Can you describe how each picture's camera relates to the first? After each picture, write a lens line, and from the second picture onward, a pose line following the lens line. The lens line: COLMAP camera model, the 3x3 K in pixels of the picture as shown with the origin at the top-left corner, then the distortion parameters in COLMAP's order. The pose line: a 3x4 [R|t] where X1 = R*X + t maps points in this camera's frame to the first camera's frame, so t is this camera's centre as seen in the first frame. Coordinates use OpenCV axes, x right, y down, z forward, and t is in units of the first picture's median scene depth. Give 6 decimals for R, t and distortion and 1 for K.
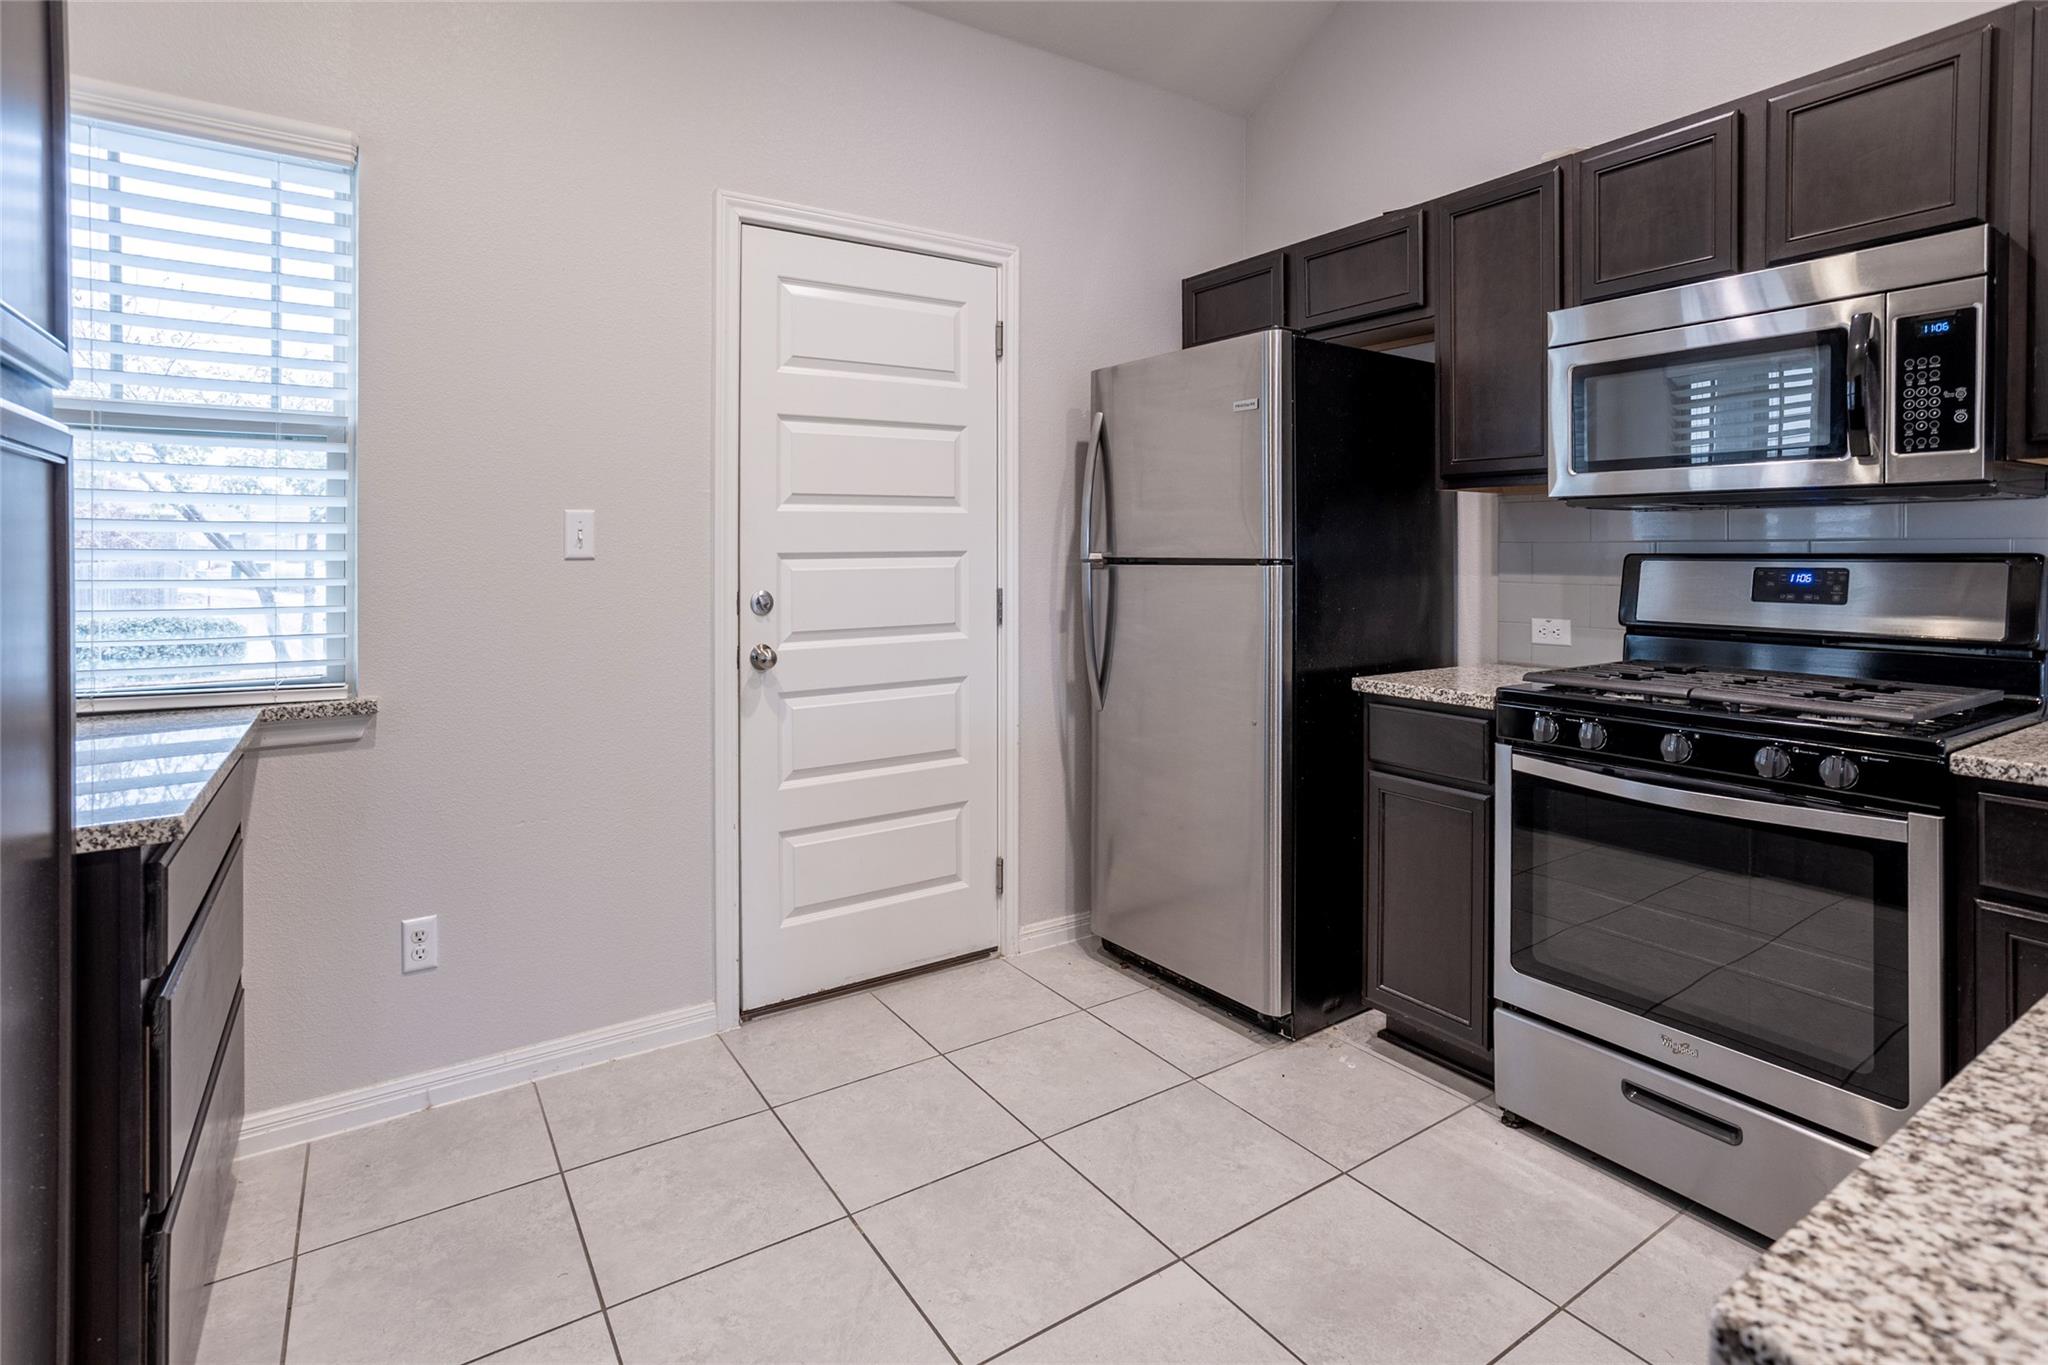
lens RADIAL K [[1008.0, 0, 1031.6], [0, 1008.0, 549.9], [0, 0, 1]] dist [-0.003163, -0.000295]
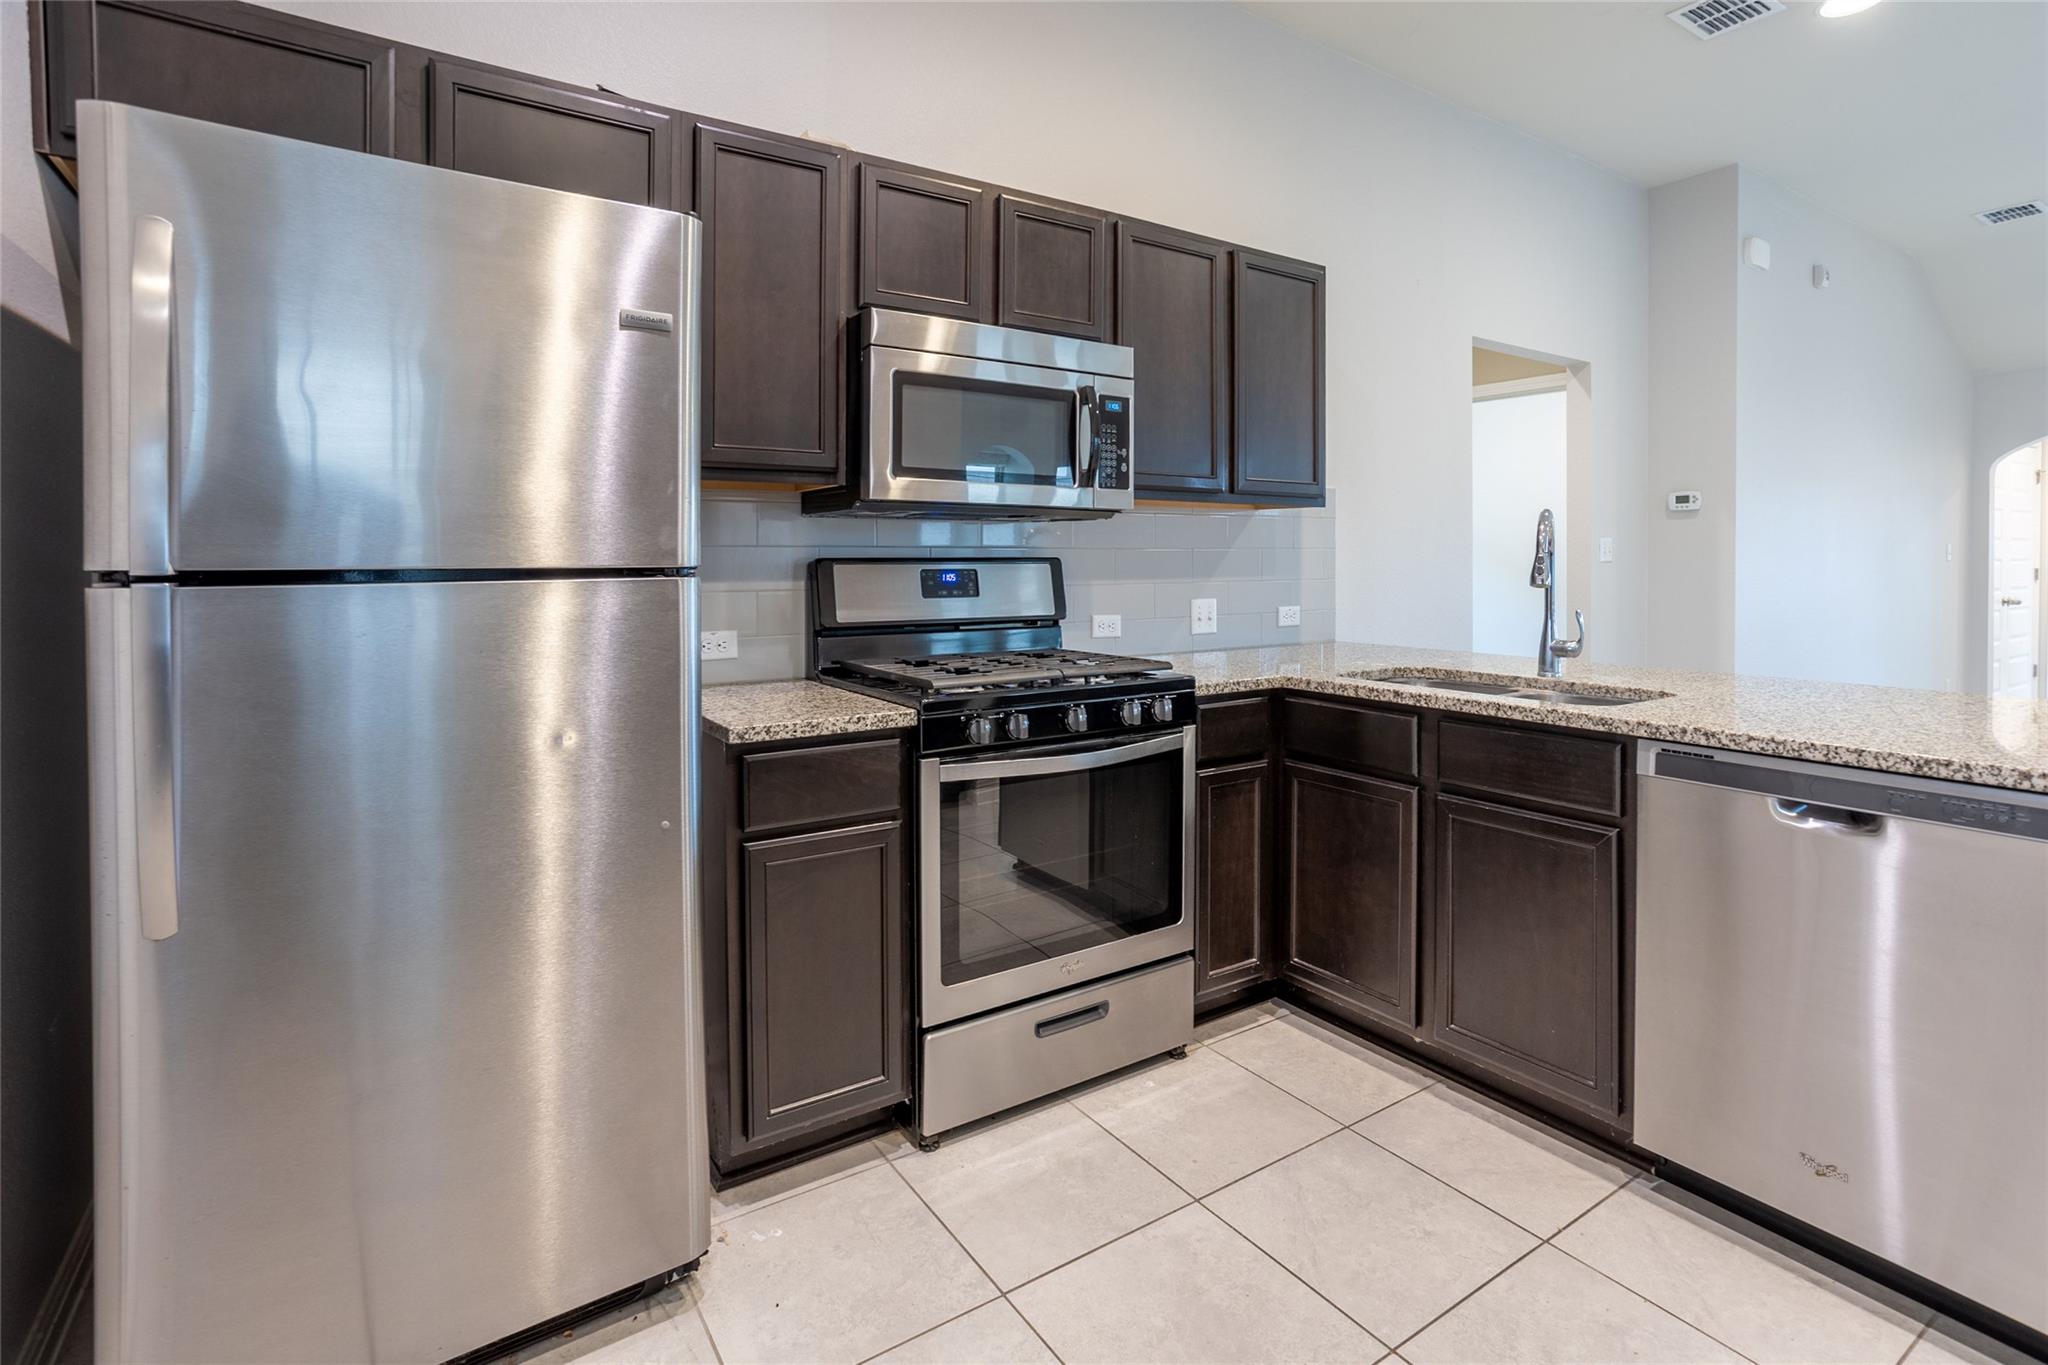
lens RADIAL K [[999.4, 0, 1025.7], [0, 999.4, 567.2], [0, 0, 1]] dist [-0.013878, 0.000294]
pose [[0.007480, -0.011377, 0.999907, -0.480337], [-0.002720, 0.999931, 0.011398, 0.001115], [-0.999968, -0.002805, 0.007448, 0.916059]]
